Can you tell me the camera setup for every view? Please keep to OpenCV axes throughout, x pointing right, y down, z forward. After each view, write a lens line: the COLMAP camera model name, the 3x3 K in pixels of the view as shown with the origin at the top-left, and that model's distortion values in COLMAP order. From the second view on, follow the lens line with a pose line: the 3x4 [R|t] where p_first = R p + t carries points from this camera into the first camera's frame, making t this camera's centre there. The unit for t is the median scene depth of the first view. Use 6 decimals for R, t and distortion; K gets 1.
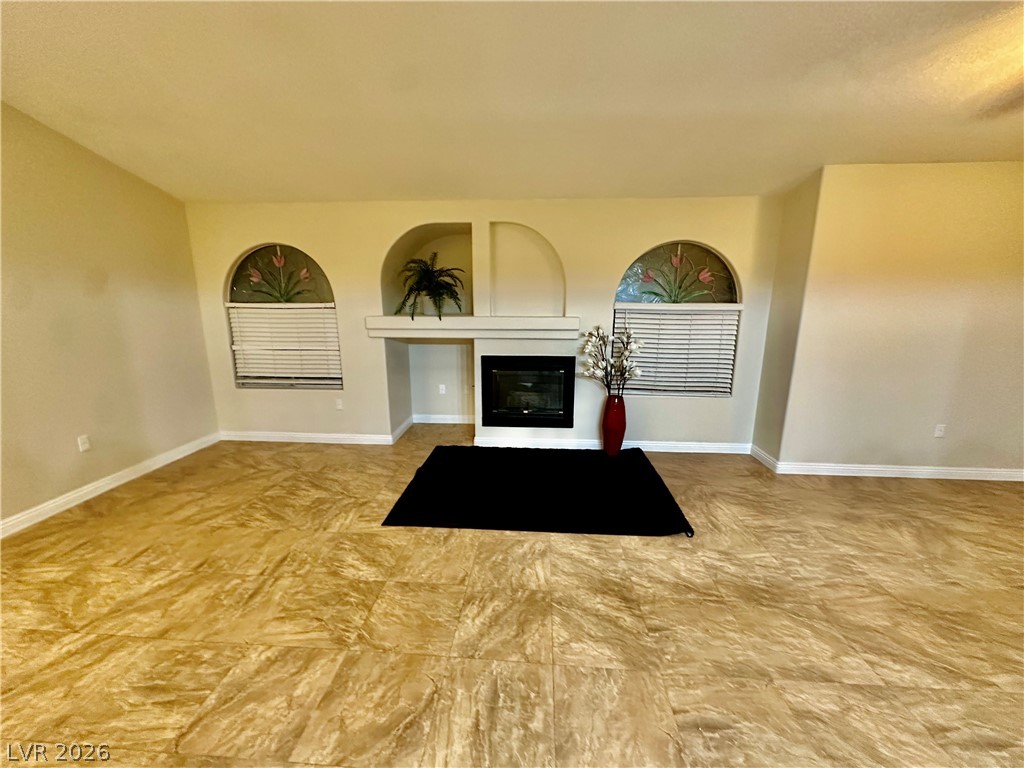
lens RADIAL K [[408.7, 0, 512.0], [0, 408.7, 384.0], [0, 0, 1]] dist [-0.003764, 0.000436]
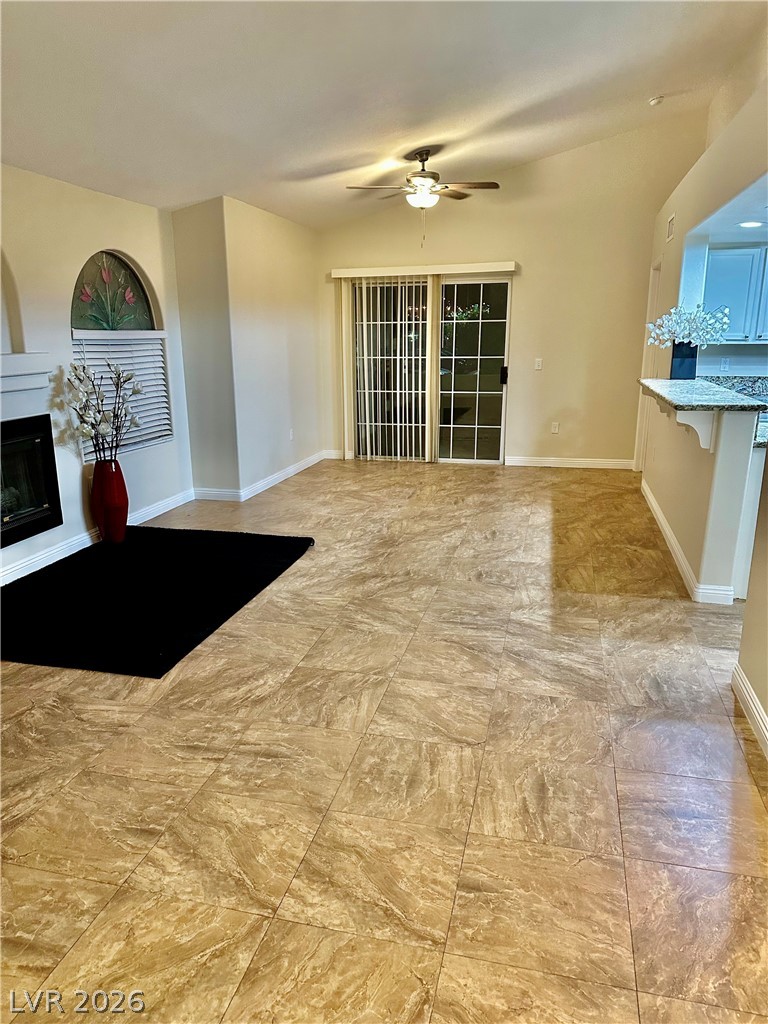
lens RADIAL K [[707.5, 0, 384.0], [0, 707.5, 512.0], [0, 0, 1]] dist [0.135650, -0.224460]
pose [[0.171954, -0.246959, 0.953647, -1.429803], [0.208175, 0.955314, 0.209854, -0.076750], [-0.962858, 0.162441, 0.215681, 0.419240]]
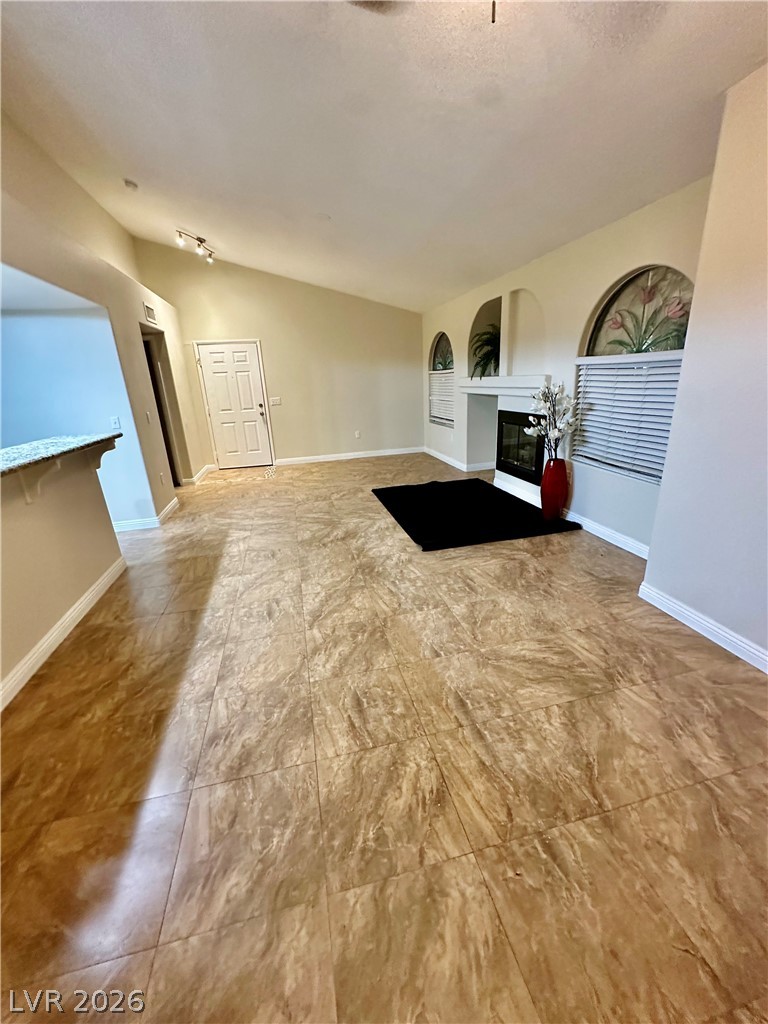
lens RADIAL K [[408.7, 0, 384.0], [0, 408.7, 512.0], [0, 0, 1]] dist [-0.003764, 0.000436]
pose [[0.294108, 0.282777, -0.912983, 1.660217], [-0.148957, 0.957120, 0.248462, -0.047698], [0.944093, 0.062921, 0.323618, 0.494696]]
